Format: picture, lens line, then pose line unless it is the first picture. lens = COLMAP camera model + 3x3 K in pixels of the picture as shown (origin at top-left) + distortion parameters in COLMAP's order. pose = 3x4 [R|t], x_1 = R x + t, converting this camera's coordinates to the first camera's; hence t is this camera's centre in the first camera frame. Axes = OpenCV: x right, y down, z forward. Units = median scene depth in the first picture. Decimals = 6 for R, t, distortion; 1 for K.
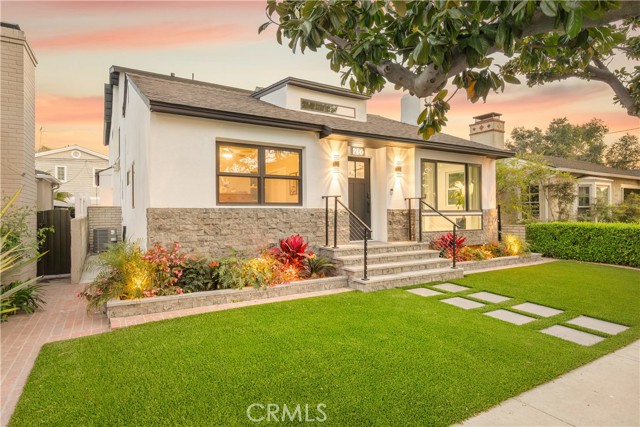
lens RADIAL K [[407.6, 0, 320.1], [0, 407.6, 197.6], [0, 0, 1]] dist [-0.000362, 0.000492]
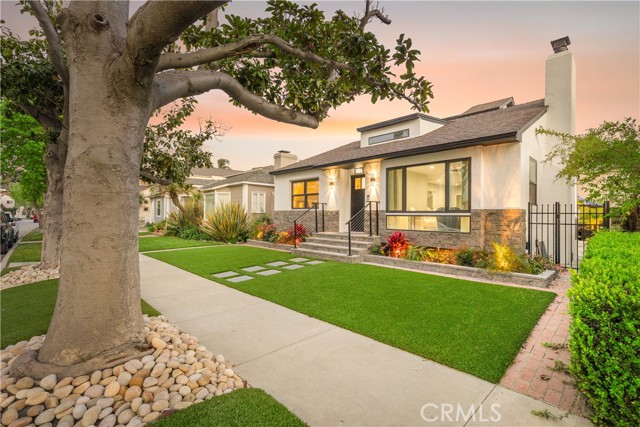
lens RADIAL K [[284.0, 0, 320.0], [0, 284.0, 213.5], [0, 0, 1]] dist [0.000950, -0.000080]
pose [[0.170035, 0.015251, -0.985320, 1.129277], [0.043522, 0.998788, 0.022970, 0.011387], [0.984476, -0.046788, 0.169166, 0.706647]]
